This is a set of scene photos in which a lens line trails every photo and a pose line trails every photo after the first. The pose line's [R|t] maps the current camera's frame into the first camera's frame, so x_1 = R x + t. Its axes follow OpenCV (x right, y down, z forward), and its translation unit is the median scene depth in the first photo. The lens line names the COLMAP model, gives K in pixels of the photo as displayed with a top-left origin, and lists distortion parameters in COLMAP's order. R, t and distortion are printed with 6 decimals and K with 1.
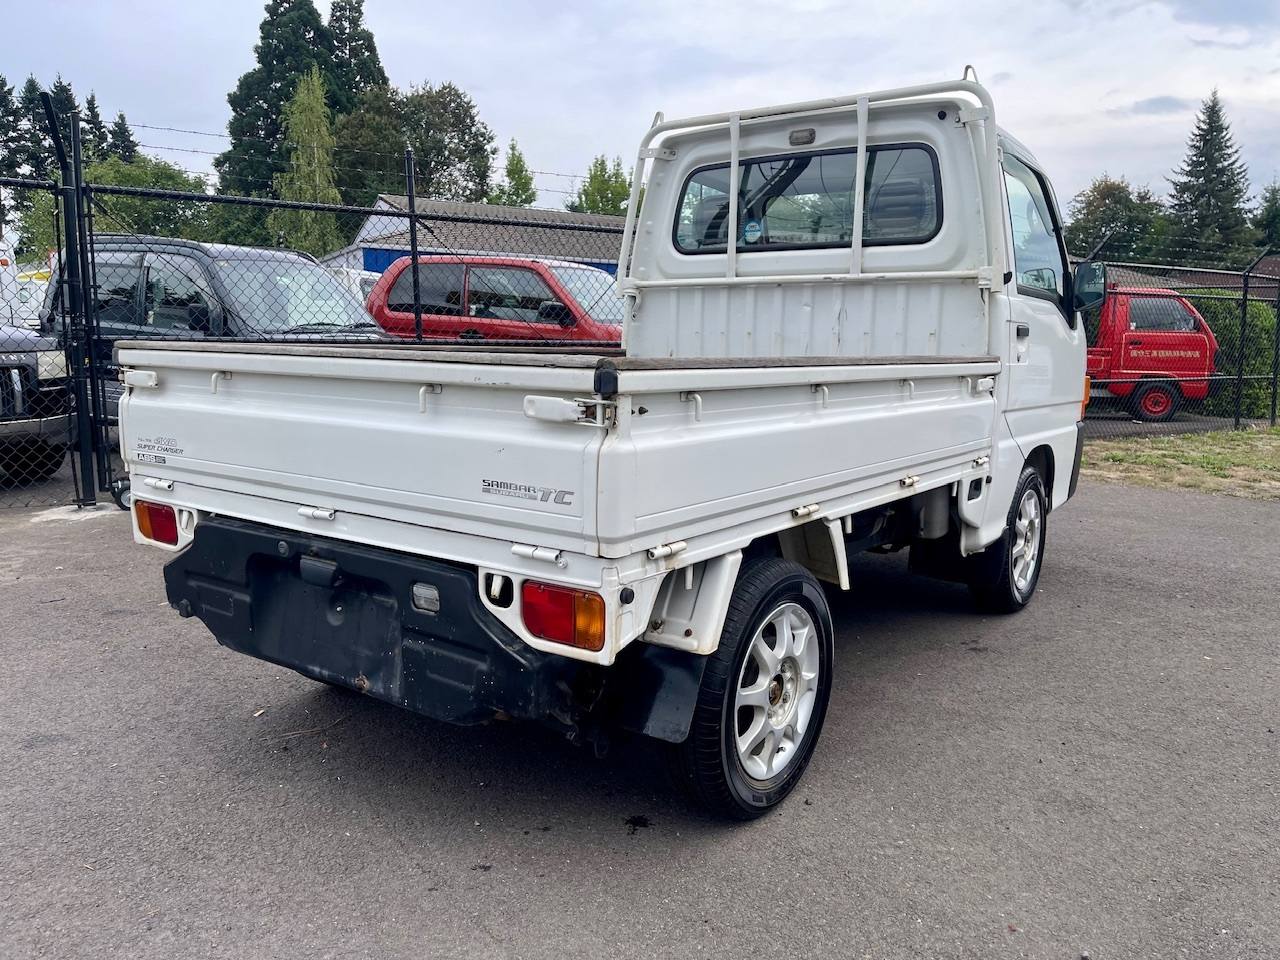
lens RADIAL K [[967.5, 0, 653.7], [0, 967.5, 477.3], [0, 0, 1]] dist [0.065629, -0.088572]
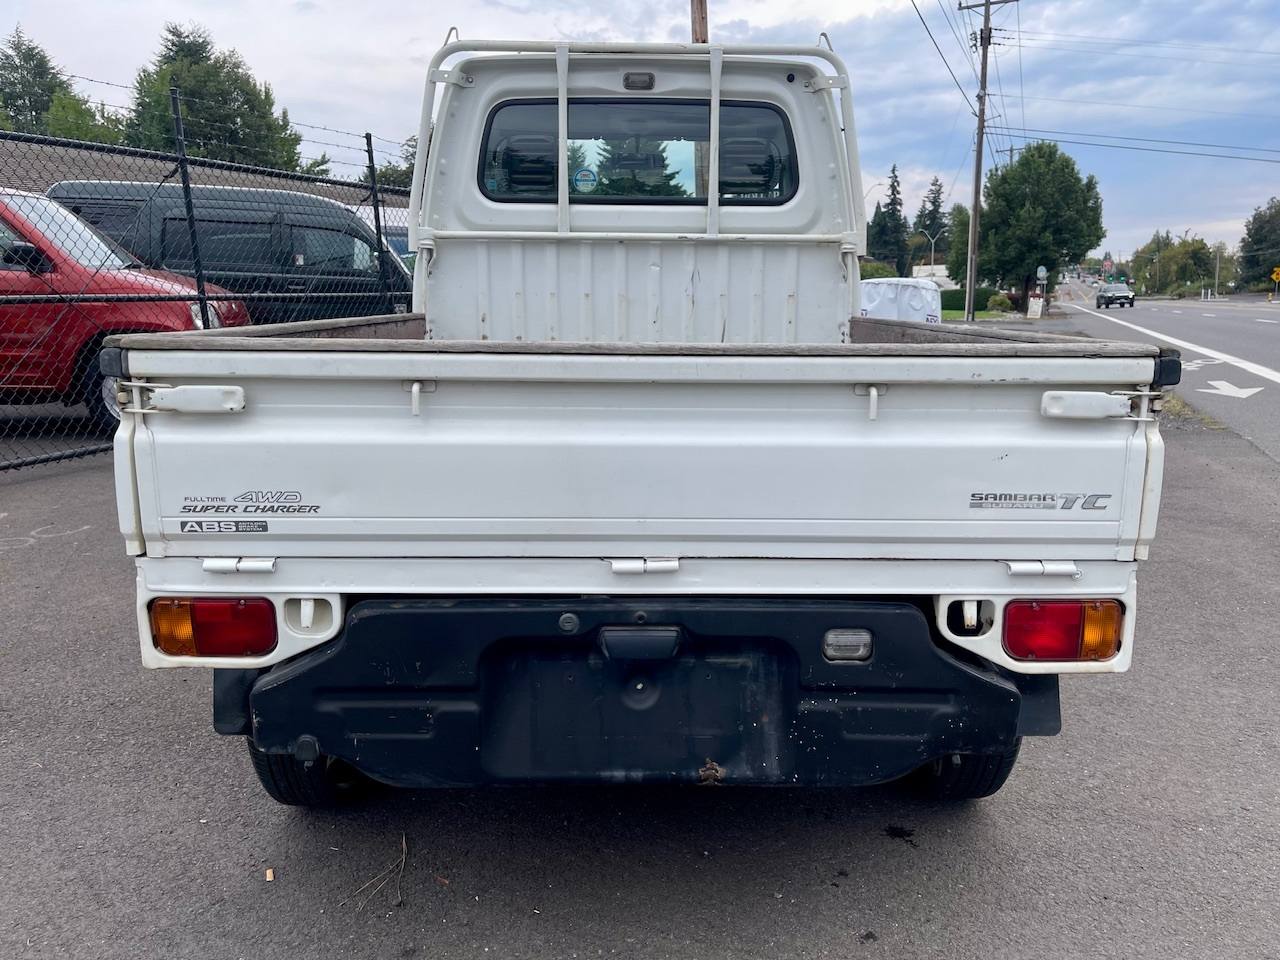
lens RADIAL K [[986.9, 0, 652.1], [0, 986.9, 483.2], [0, 0, 1]] dist [0.069887, -0.090757]
pose [[0.805753, -0.121956, 0.579559, -0.642583], [0.087892, 0.992356, 0.086624, -0.075579], [-0.585694, -0.018859, 0.810313, 0.326535]]
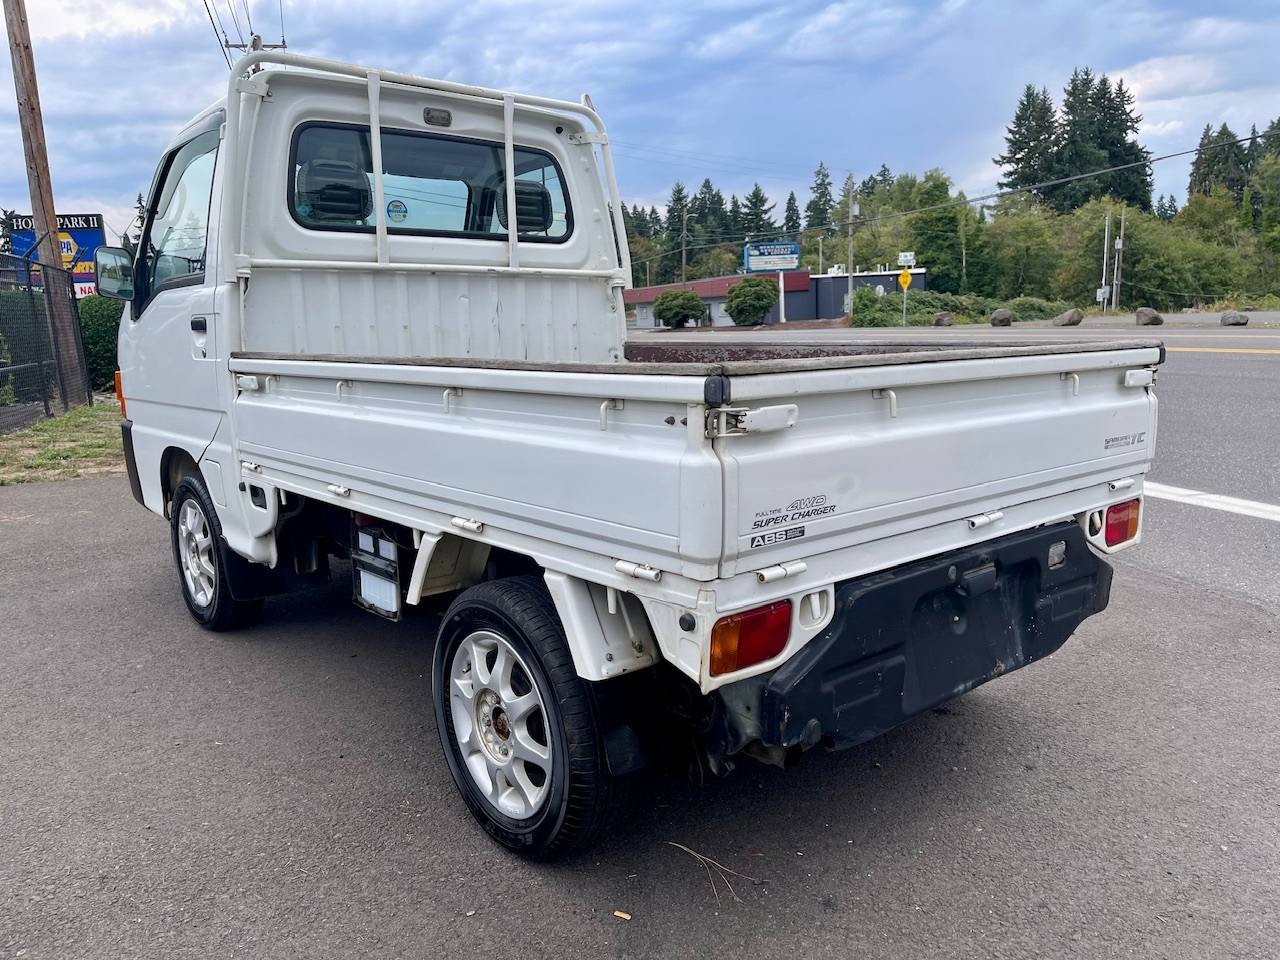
lens RADIAL K [[967.5, 0, 653.7], [0, 967.5, 477.3], [0, 0, 1]] dist [0.065629, -0.088572]
pose [[0.237268, -0.171274, 0.956227, -1.126653], [0.153946, 0.978526, 0.137070, -0.157576], [-0.959169, 0.114685, 0.258540, 0.887710]]
